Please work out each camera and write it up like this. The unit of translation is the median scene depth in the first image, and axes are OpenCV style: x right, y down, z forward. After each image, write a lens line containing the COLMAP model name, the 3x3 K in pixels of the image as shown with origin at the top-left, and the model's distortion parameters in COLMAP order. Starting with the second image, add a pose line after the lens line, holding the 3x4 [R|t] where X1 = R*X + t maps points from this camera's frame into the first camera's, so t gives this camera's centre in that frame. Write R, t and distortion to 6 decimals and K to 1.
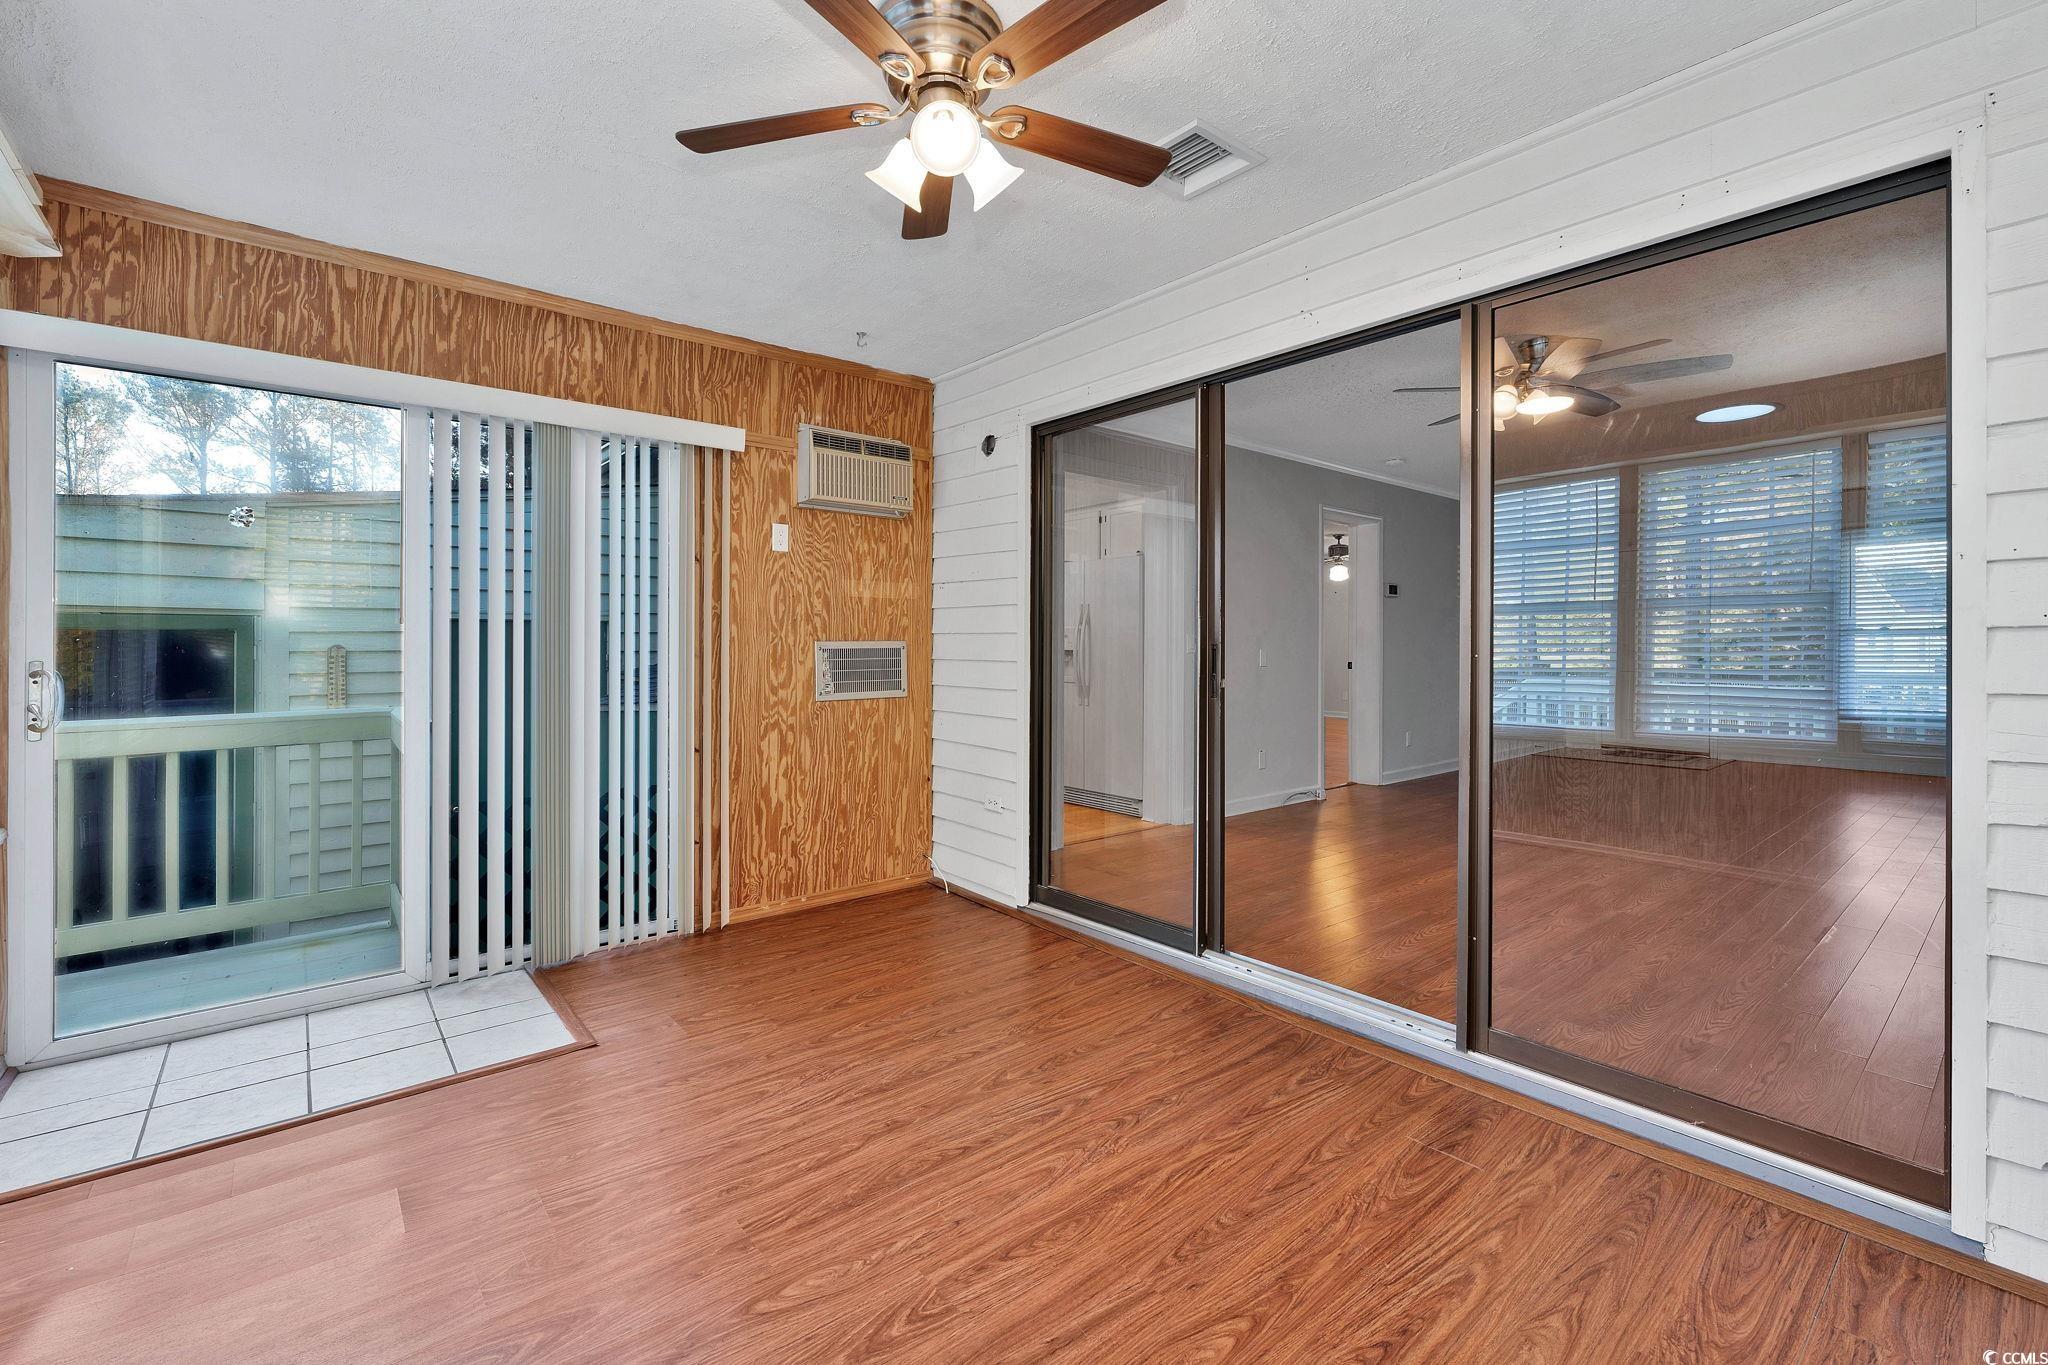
lens RADIAL K [[881.0, 0, 1025.1], [0, 881.0, 677.4], [0, 0, 1]] dist [-0.000721, 0.000021]
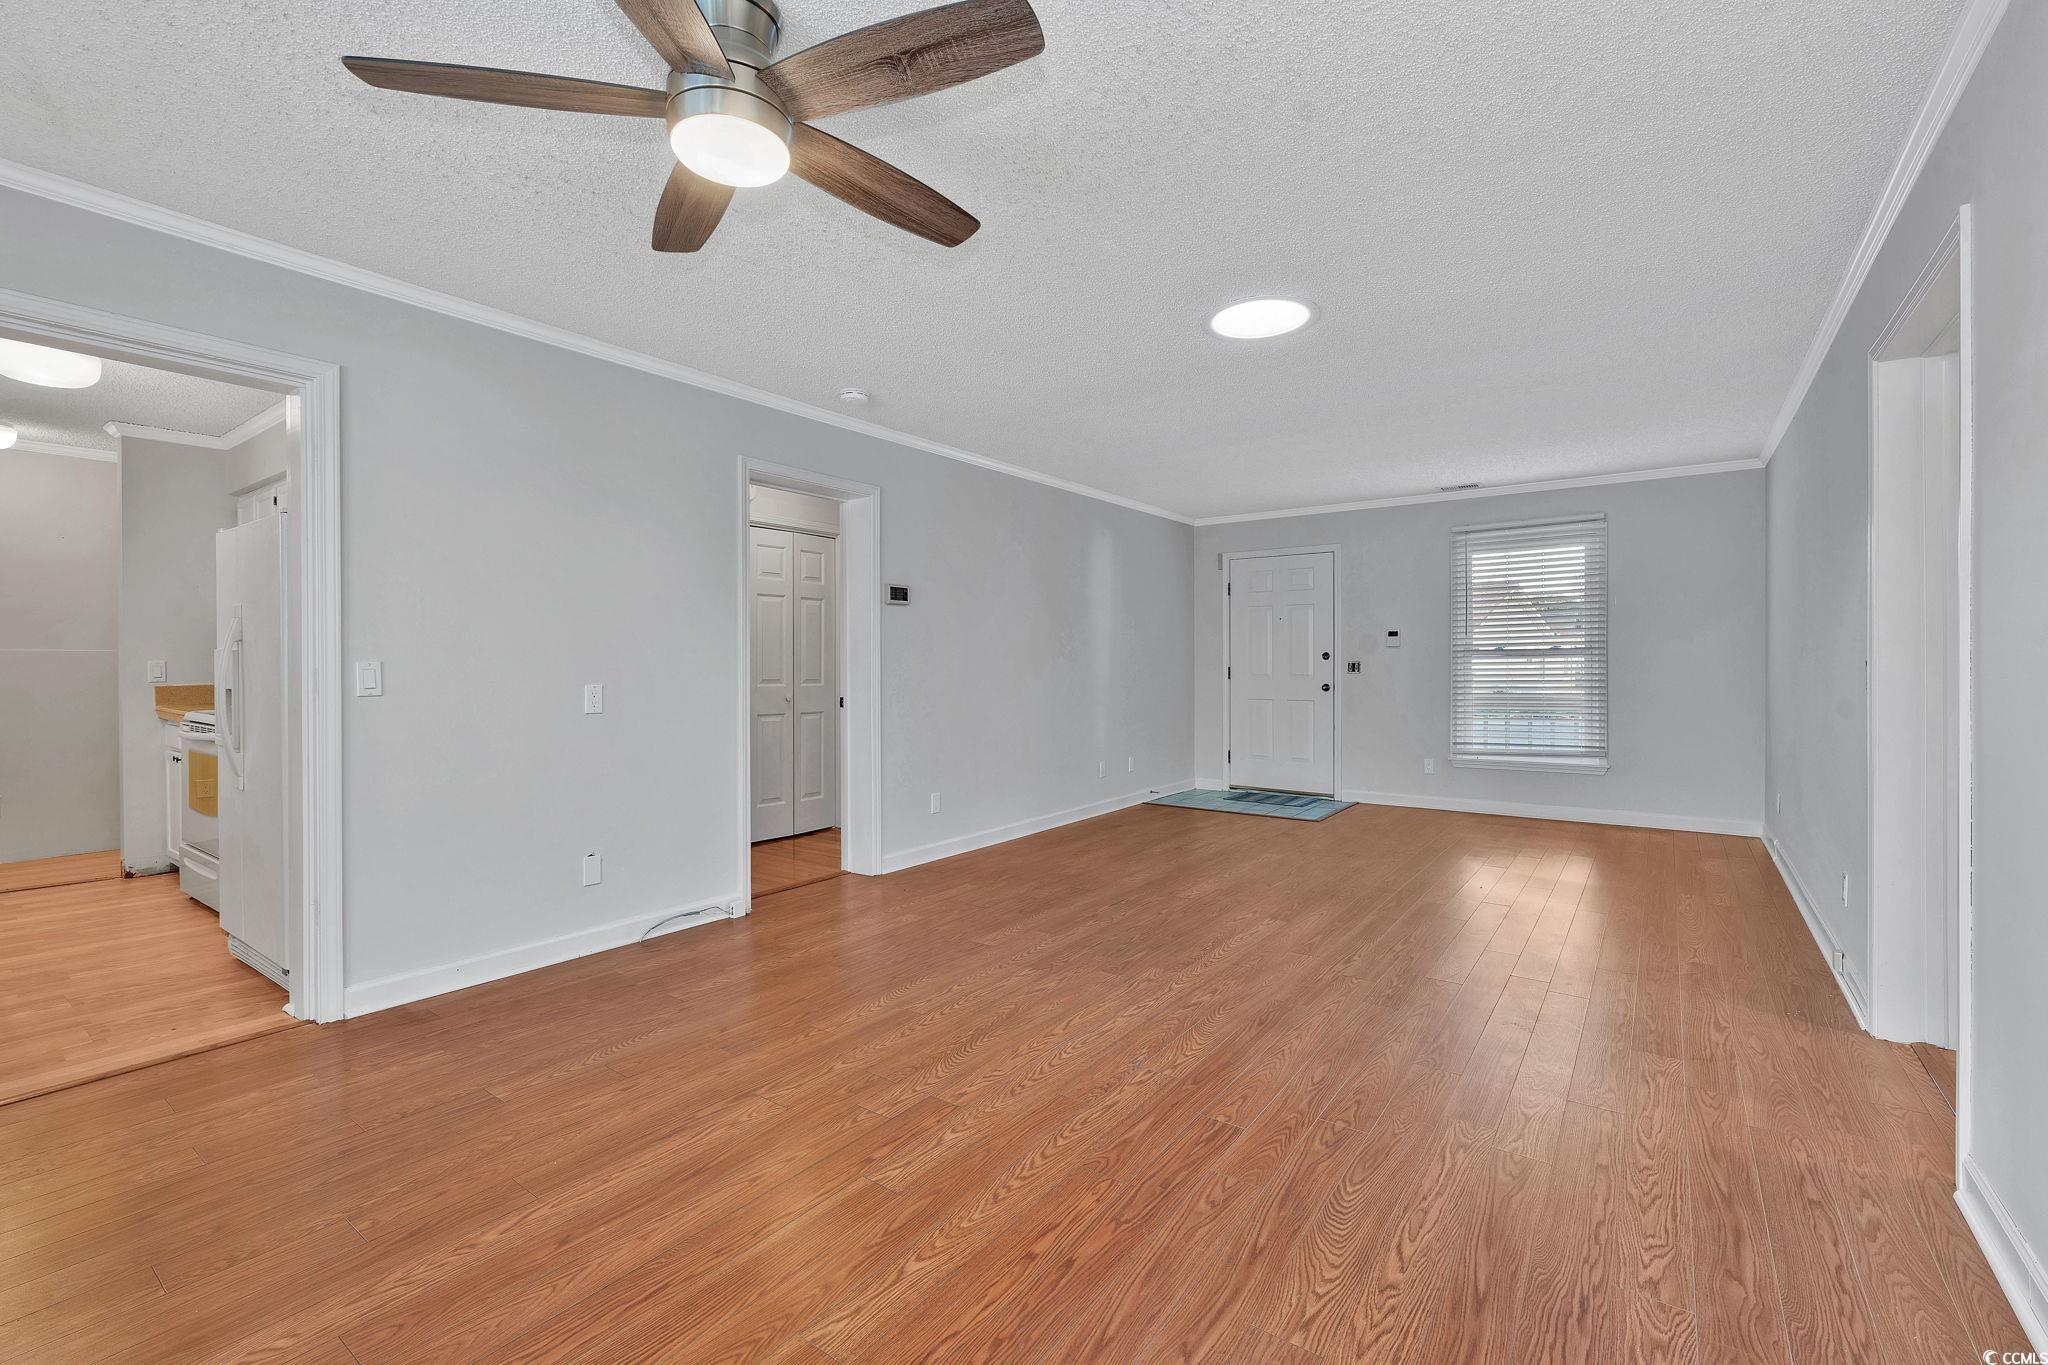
lens RADIAL K [[890.3, 0, 1033.4], [0, 890.3, 685.4], [0, 0, 1]] dist [-0.000241, -0.000204]
pose [[0.973109, -0.006783, 0.230244, 0.325601], [0.010652, 0.999822, -0.015568, -0.011937], [-0.230097, 0.017602, 0.973008, 0.266017]]
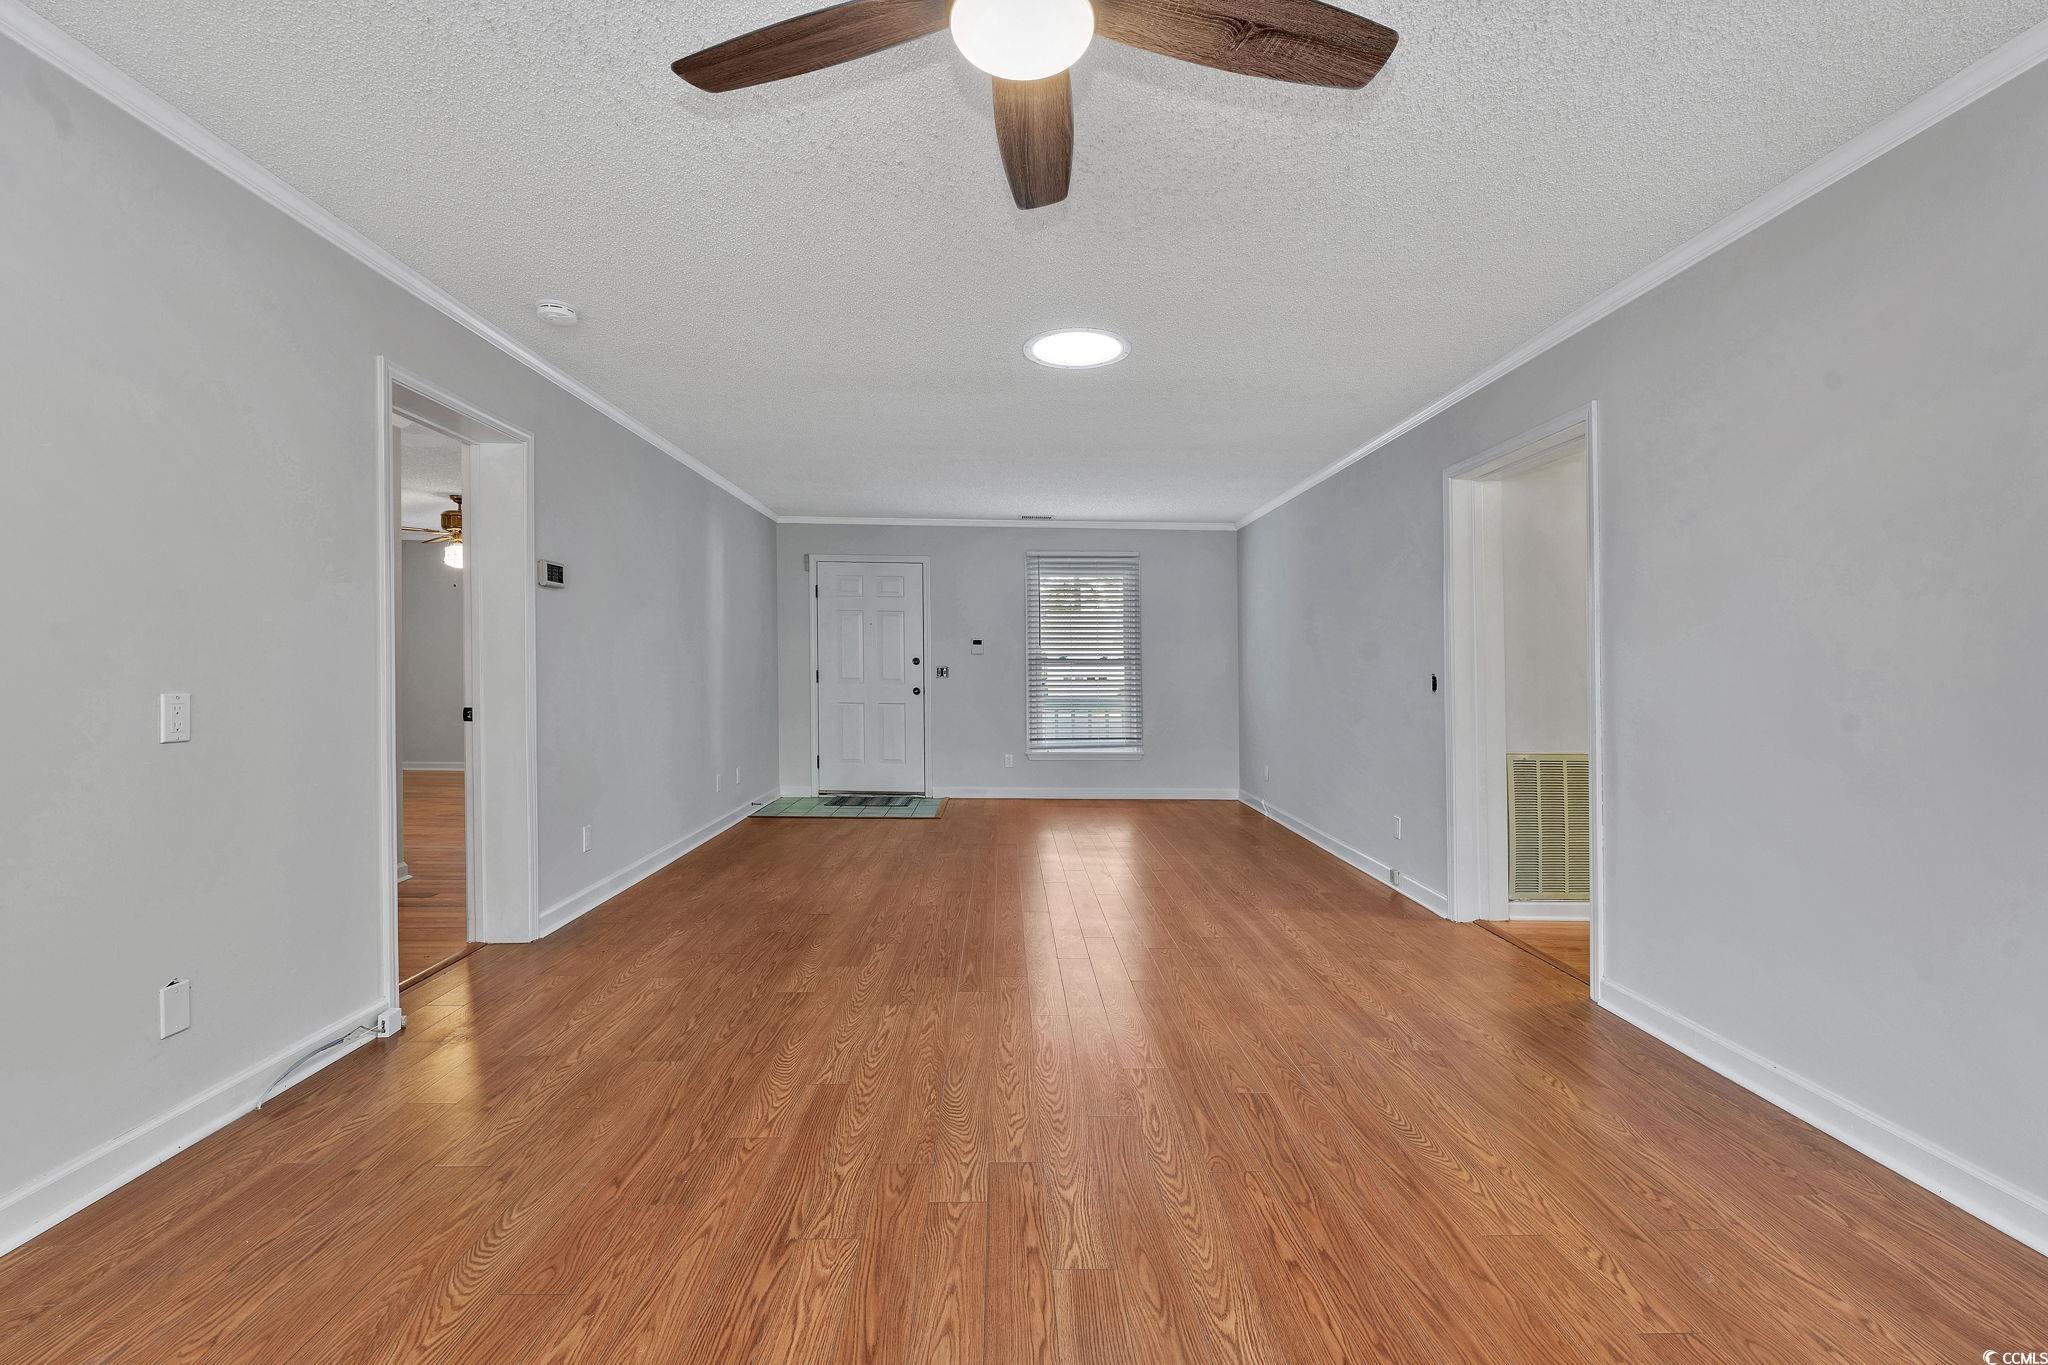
lens RADIAL K [[881.0, 0, 1025.1], [0, 881.0, 677.4], [0, 0, 1]] dist [-0.000721, 0.000021]
pose [[0.624329, 0.000984, 0.781161, 0.158669], [0.019126, 0.999680, -0.016546, -0.017619], [-0.780927, 0.025270, 0.624111, 0.397815]]
